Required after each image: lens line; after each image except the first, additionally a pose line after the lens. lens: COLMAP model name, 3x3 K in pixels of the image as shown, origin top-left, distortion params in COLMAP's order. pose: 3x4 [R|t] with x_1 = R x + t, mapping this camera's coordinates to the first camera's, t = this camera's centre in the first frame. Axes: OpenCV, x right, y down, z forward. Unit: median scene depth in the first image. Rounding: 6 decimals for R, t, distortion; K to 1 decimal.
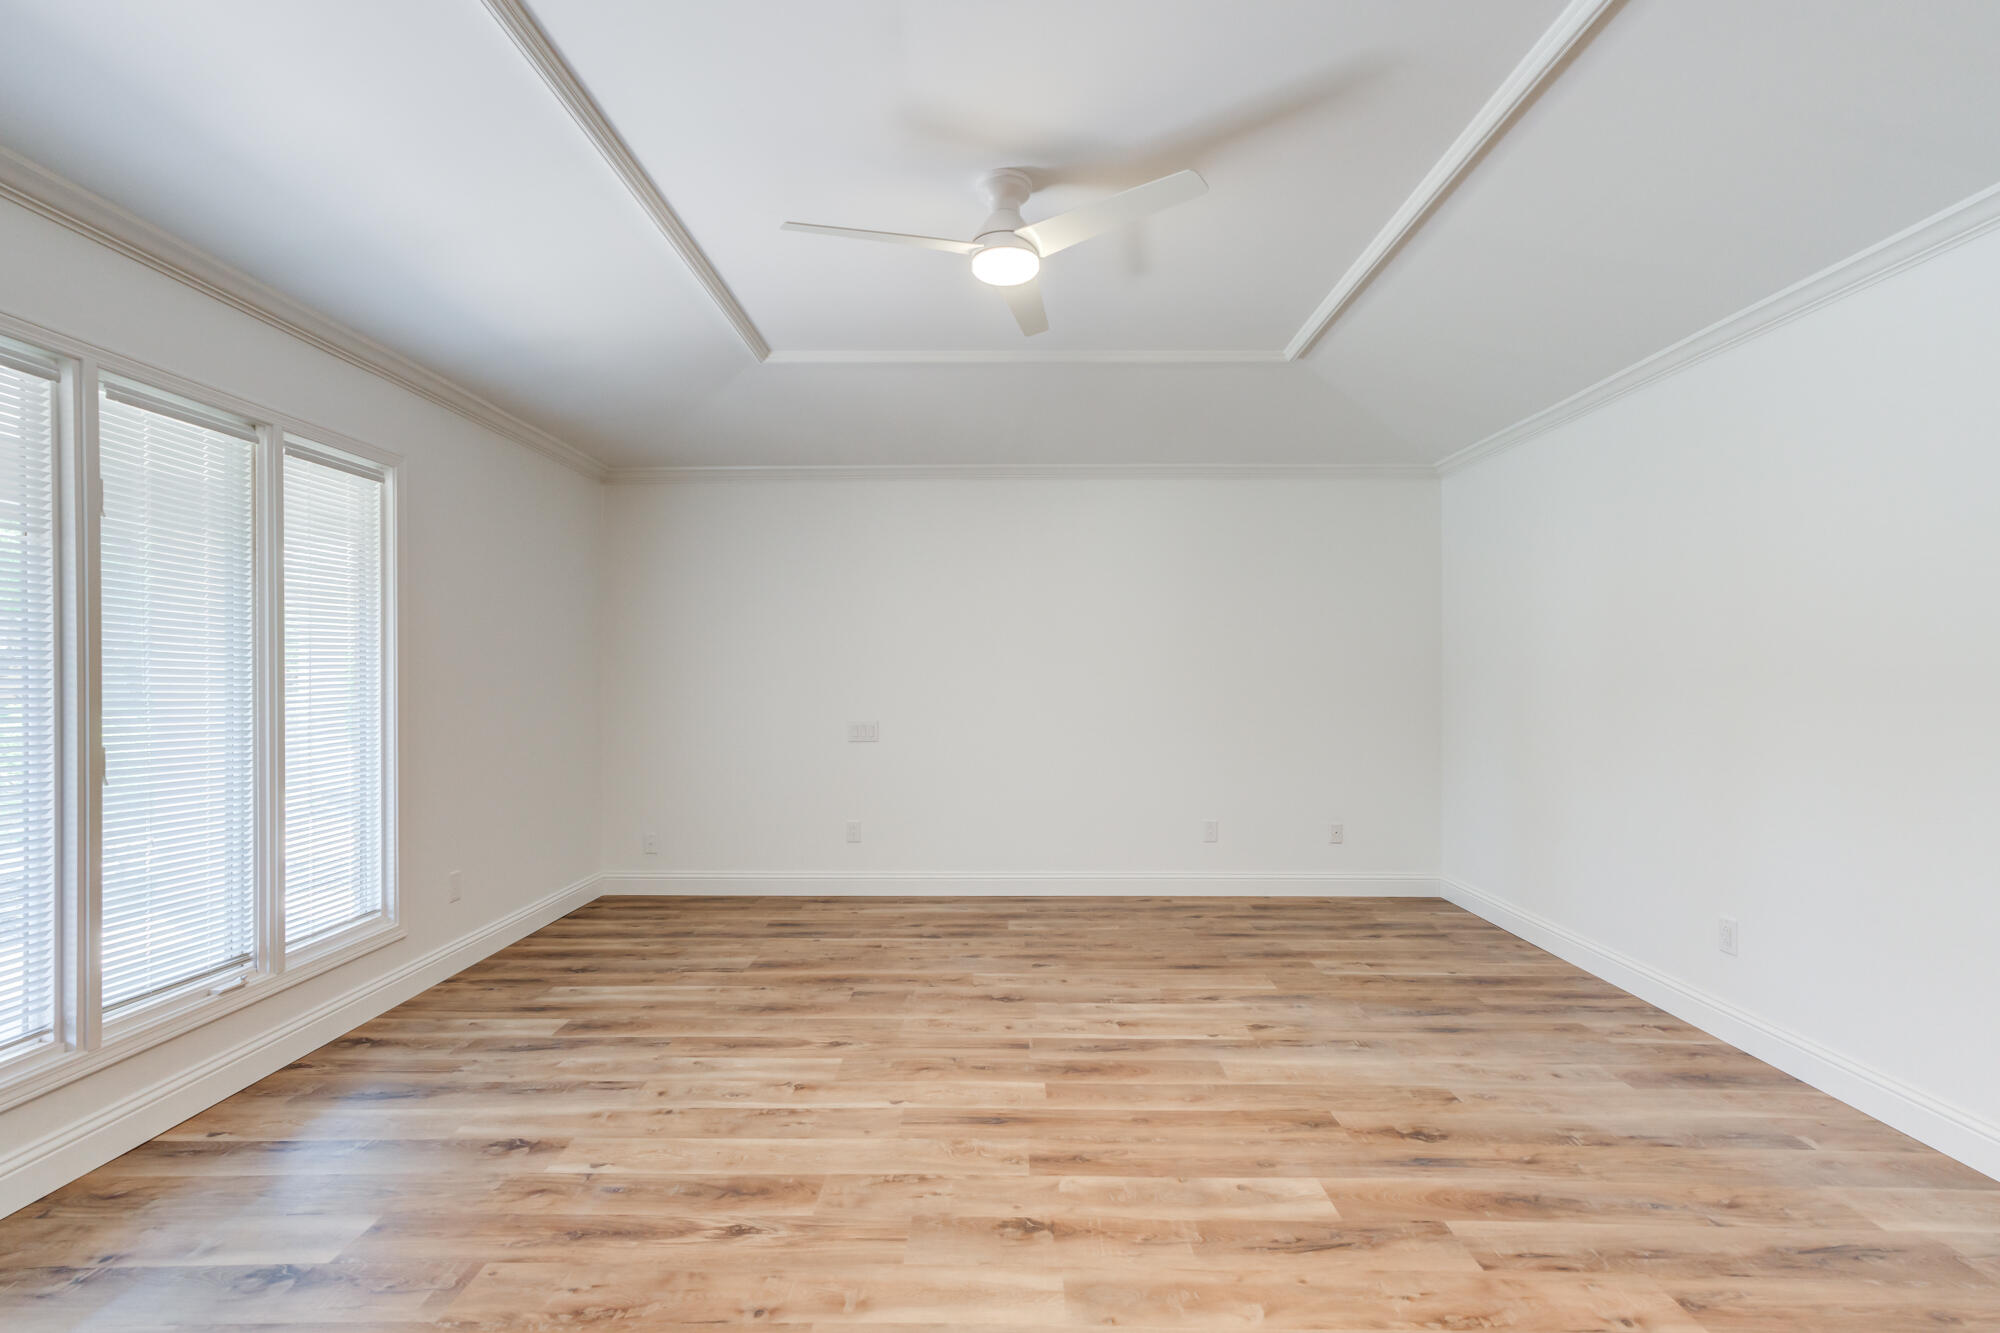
lens RADIAL K [[958.0, 0, 1007.0], [0, 958.0, 677.3], [0, 0, 1]] dist [-0.007911, 0.009673]
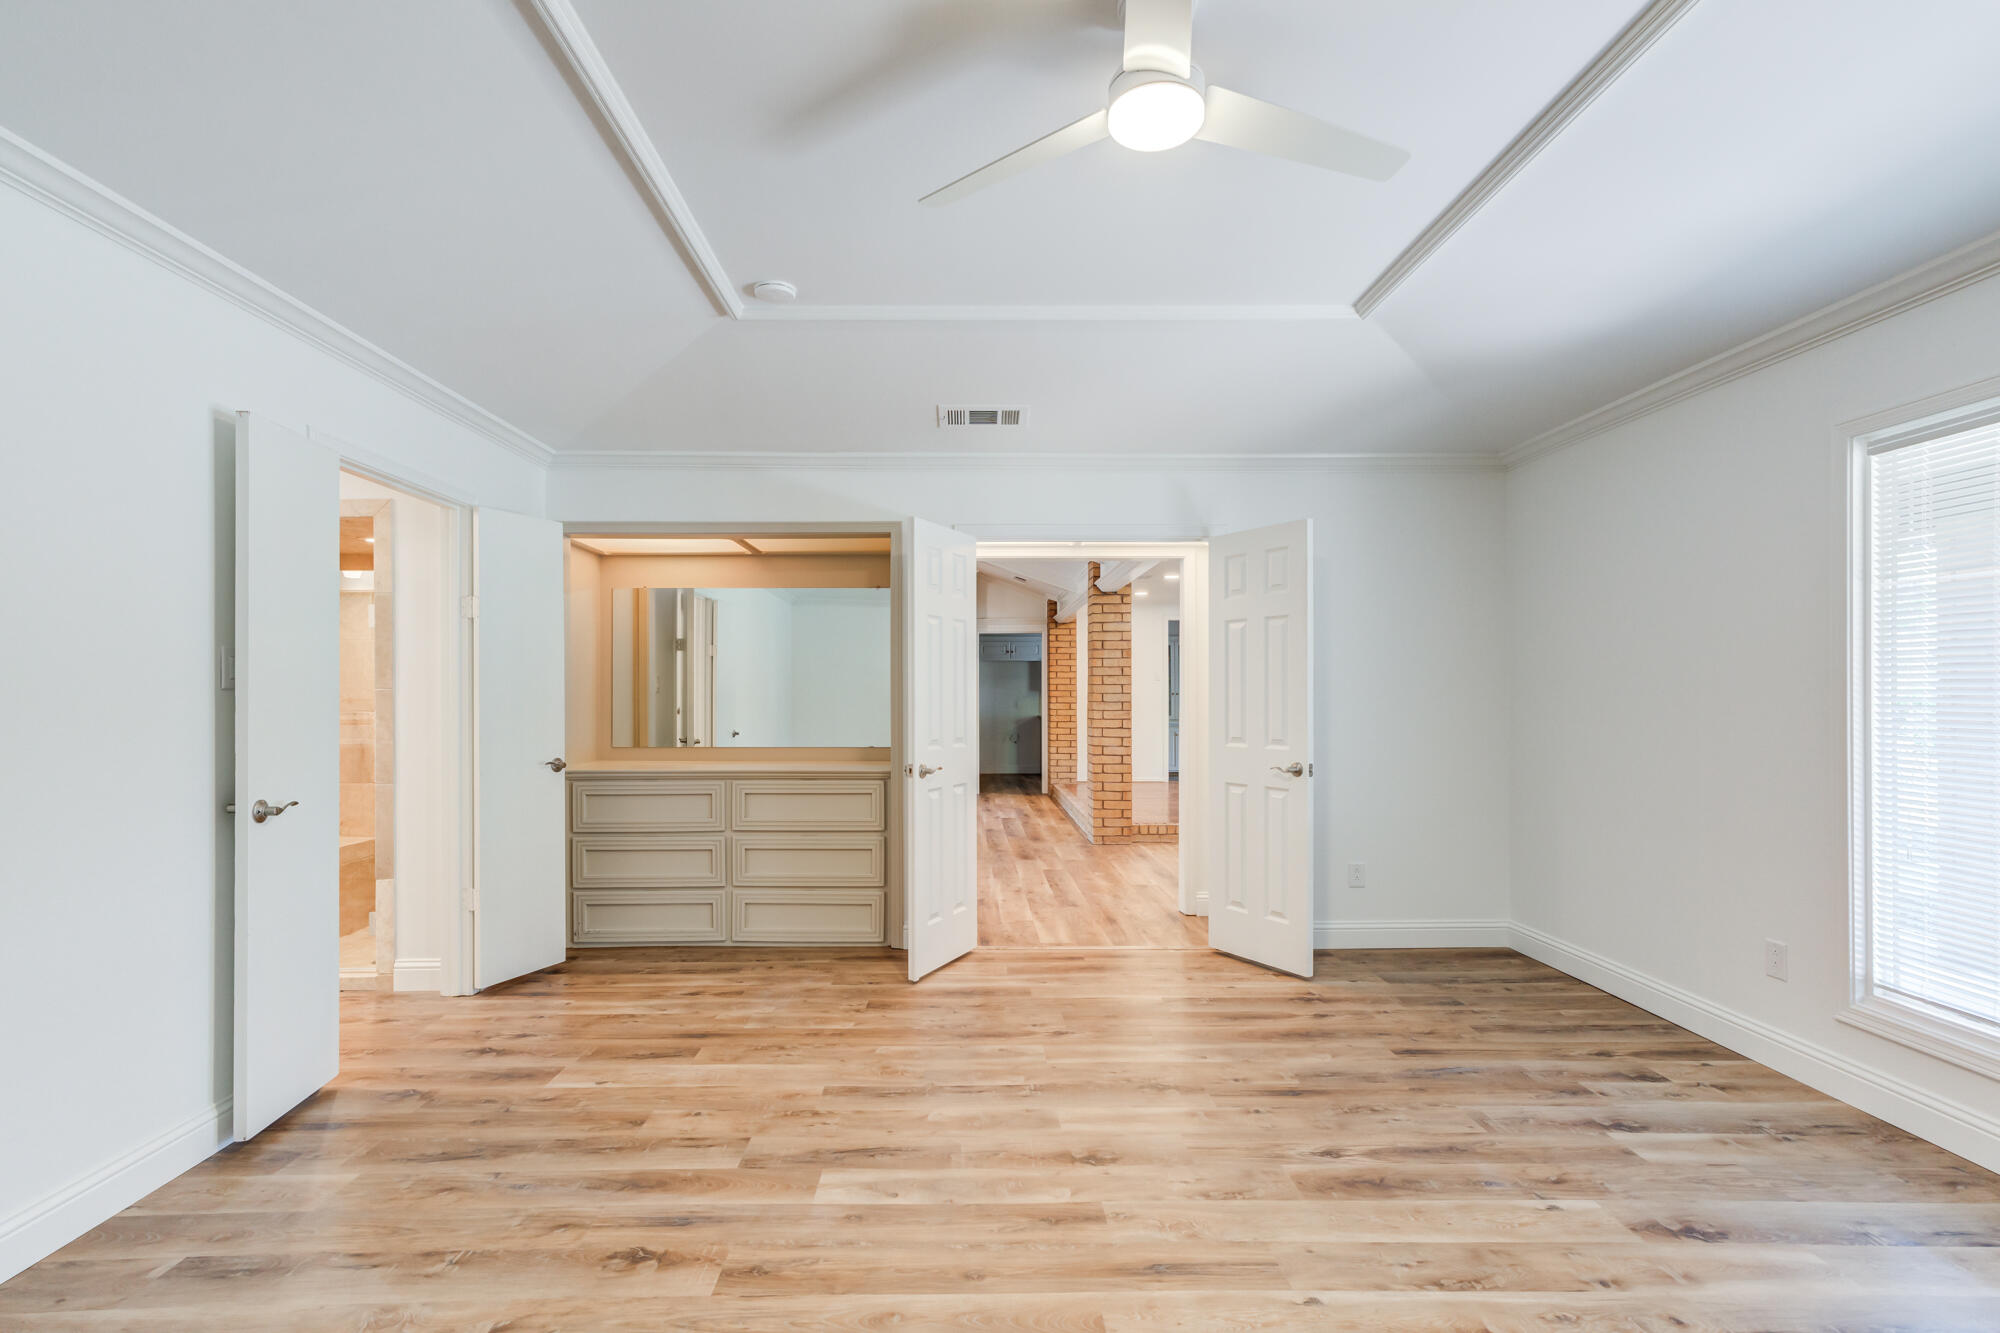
lens RADIAL K [[958.0, 0, 1001.9], [0, 958.0, 679.7], [0, 0, 1]] dist [-0.007911, 0.009673]
pose [[-0.999282, 0.000985, -0.037877, 0.162024], [0.001631, 0.999854, -0.017024, -0.003213], [0.037855, -0.017073, -0.999137, 1.976117]]
